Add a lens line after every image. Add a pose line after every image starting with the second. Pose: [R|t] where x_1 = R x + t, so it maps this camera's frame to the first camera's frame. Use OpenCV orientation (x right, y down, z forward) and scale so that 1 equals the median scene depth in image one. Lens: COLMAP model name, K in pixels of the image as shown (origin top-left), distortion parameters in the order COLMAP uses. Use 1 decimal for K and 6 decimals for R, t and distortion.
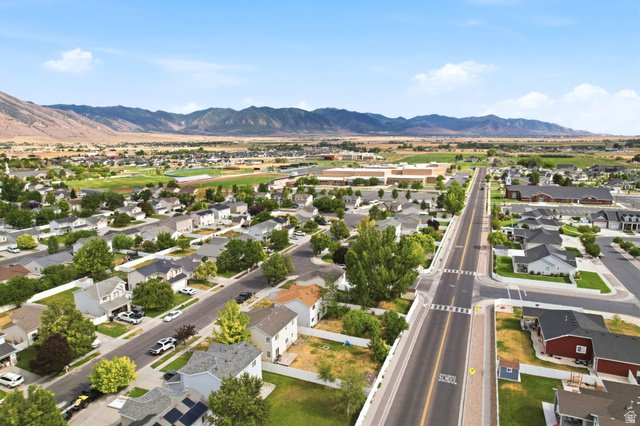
lens RADIAL K [[402.5, 0, 320.0], [0, 402.5, 213.0], [0, 0, 1]] dist [-0.073169, 0.061875]
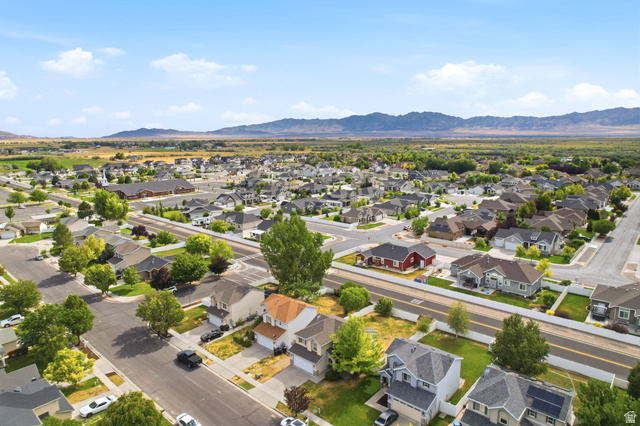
lens RADIAL K [[402.5, 0, 320.0], [0, 402.5, 213.0], [0, 0, 1]] dist [-0.073169, 0.061875]
pose [[0.318886, -0.163918, 0.933511, -0.929732], [0.154322, 0.980767, 0.119500, -0.113544], [-0.935145, 0.105955, 0.338049, 0.661171]]
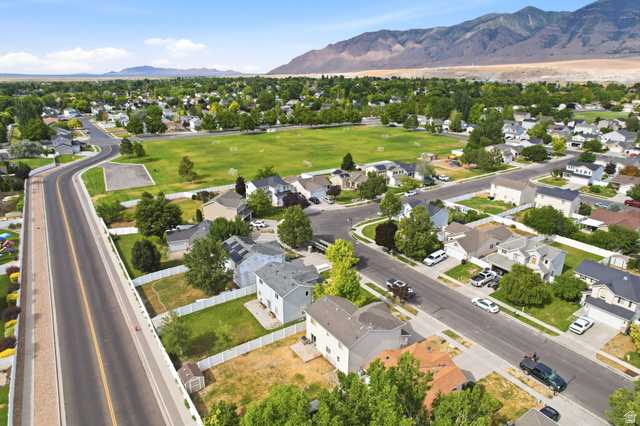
lens RADIAL K [[402.5, 0, 320.0], [0, 402.5, 213.0], [0, 0, 1]] dist [-0.073169, 0.061875]
pose [[-0.550585, 0.283411, -0.785197, 0.410836], [-0.136120, 0.897535, 0.419407, -0.205158], [0.823606, 0.337801, -0.455591, 1.174153]]
